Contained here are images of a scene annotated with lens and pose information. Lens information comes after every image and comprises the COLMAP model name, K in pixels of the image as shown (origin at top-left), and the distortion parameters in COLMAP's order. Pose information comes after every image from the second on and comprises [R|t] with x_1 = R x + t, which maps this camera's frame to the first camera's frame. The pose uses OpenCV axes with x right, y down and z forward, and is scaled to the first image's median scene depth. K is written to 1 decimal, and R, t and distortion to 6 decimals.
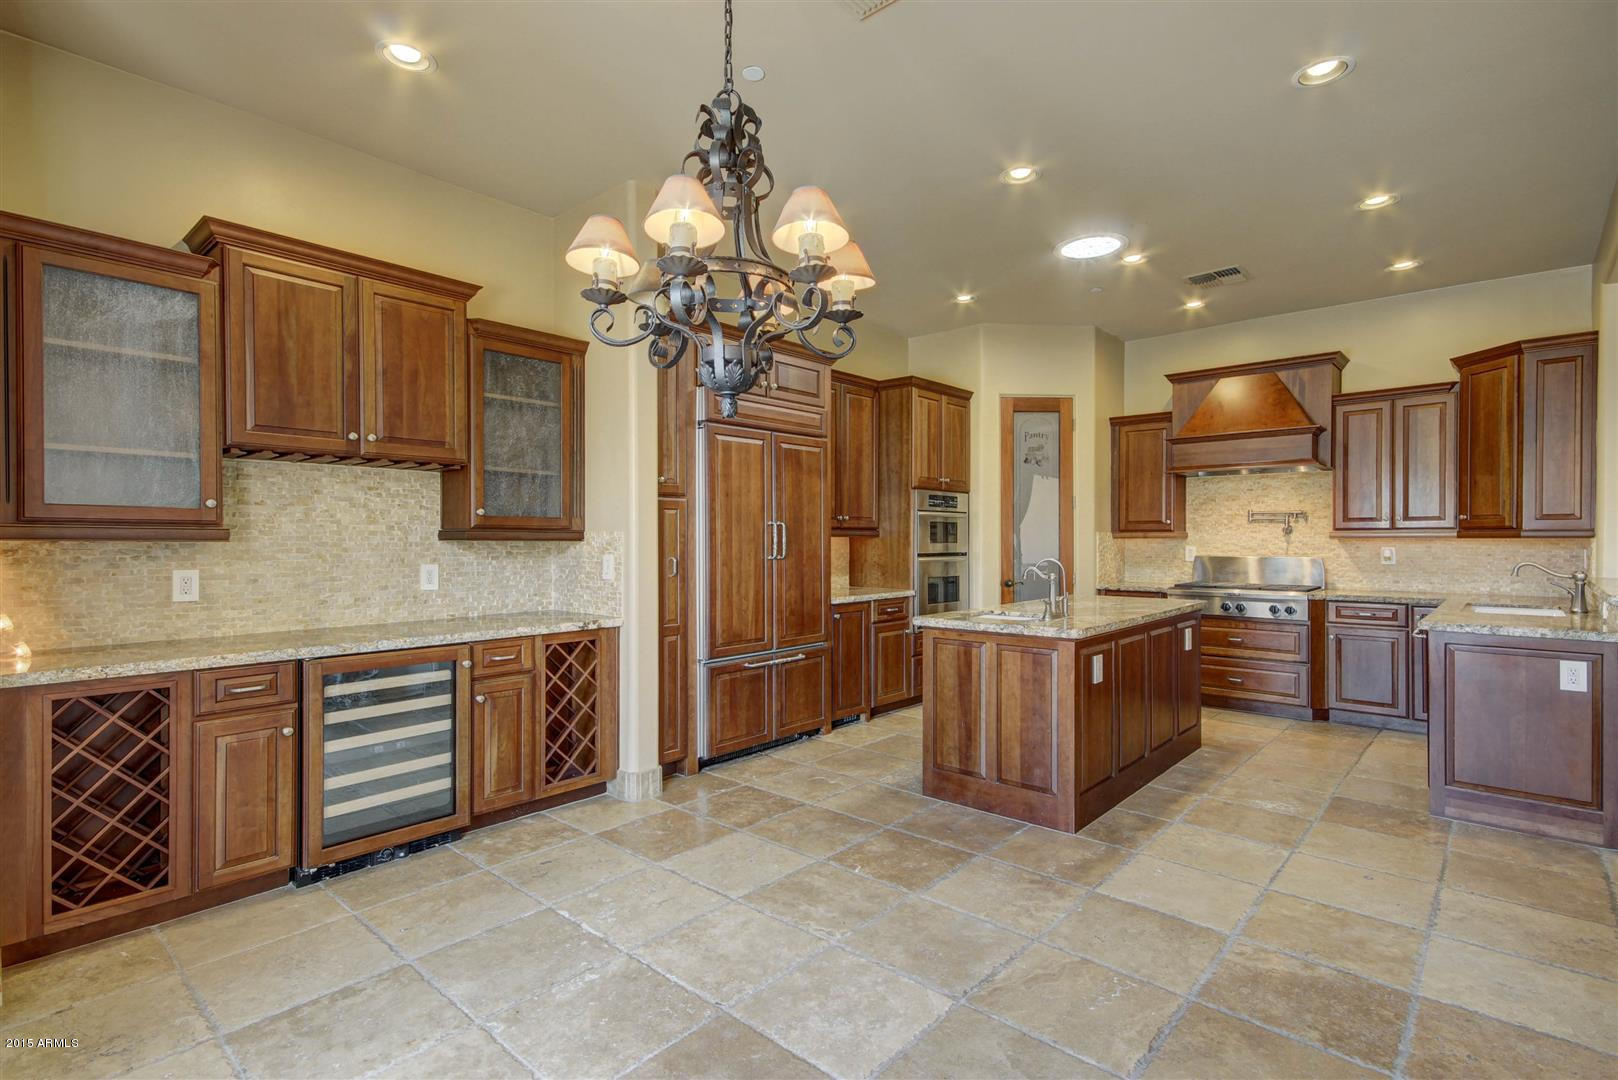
lens RADIAL K [[771.2, 0, 822.0], [0, 771.2, 544.5], [0, 0, 1]] dist [0.020393, 0.001054]
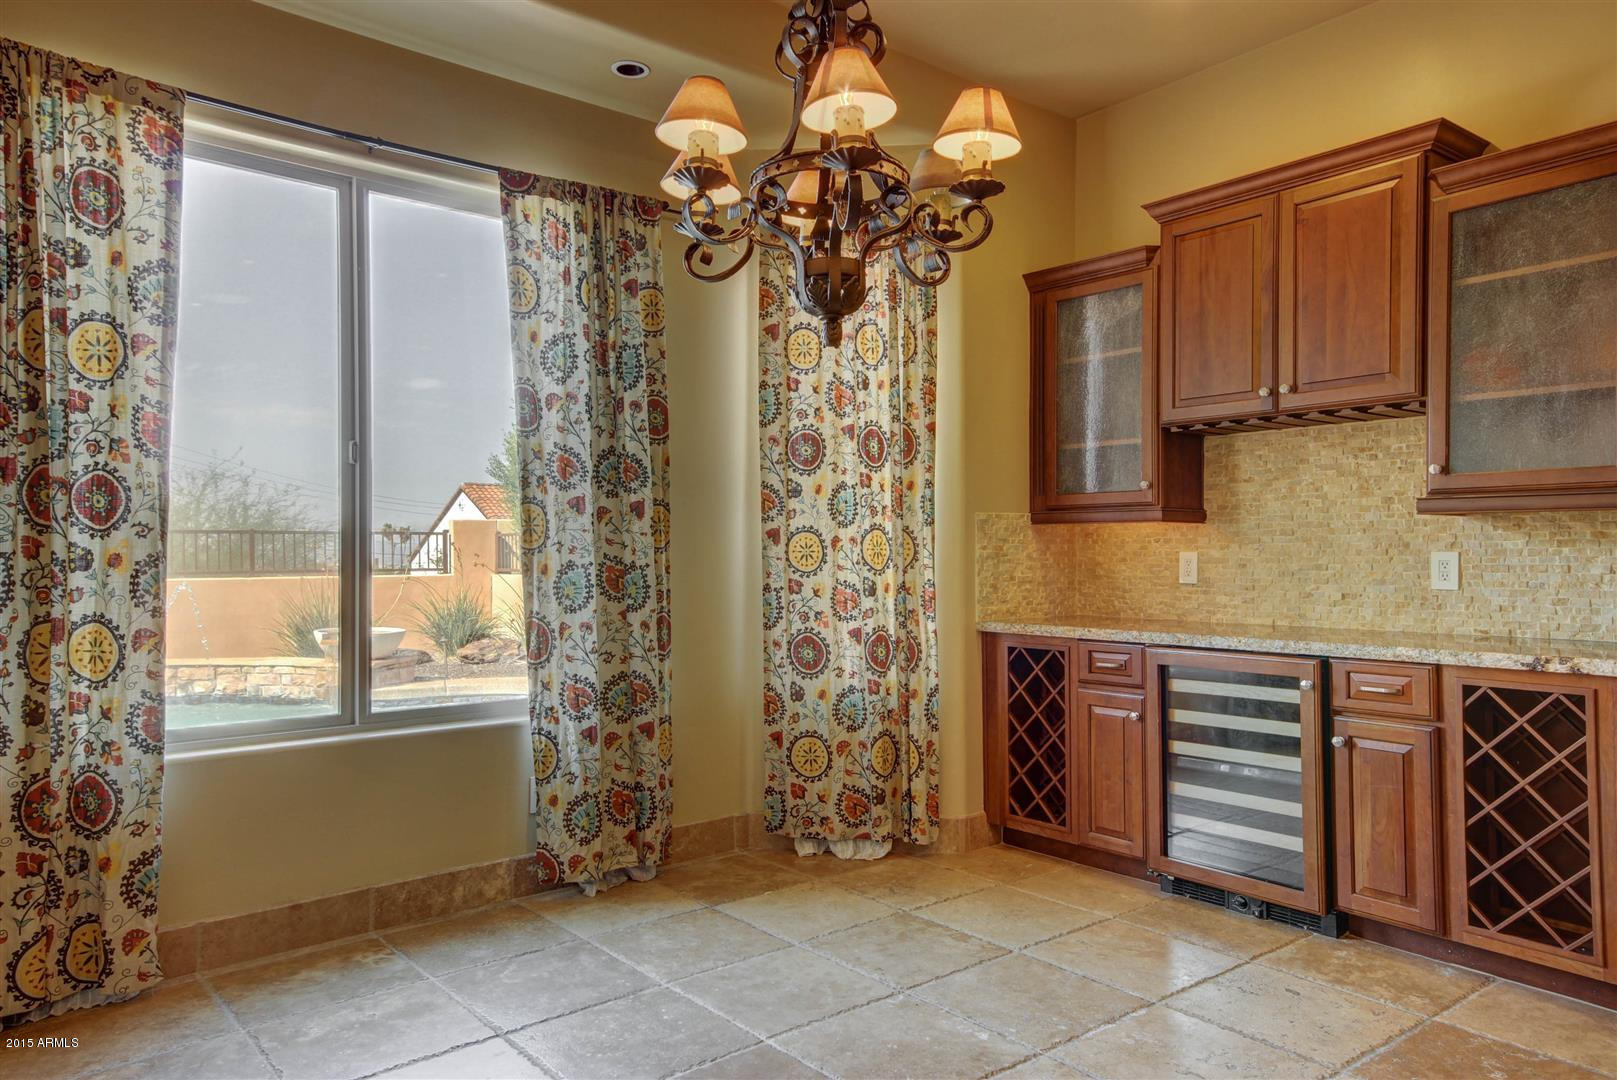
lens RADIAL K [[1100.7, 0, 808.5], [0, 1100.7, 540.0], [0, 0, 1]] dist [0.064943, 0.001061]
pose [[-0.159519, -0.013258, -0.987106, 0.598207], [-0.003669, 0.999911, -0.012837, 0.032899], [0.987188, 0.001574, -0.159553, 0.665819]]
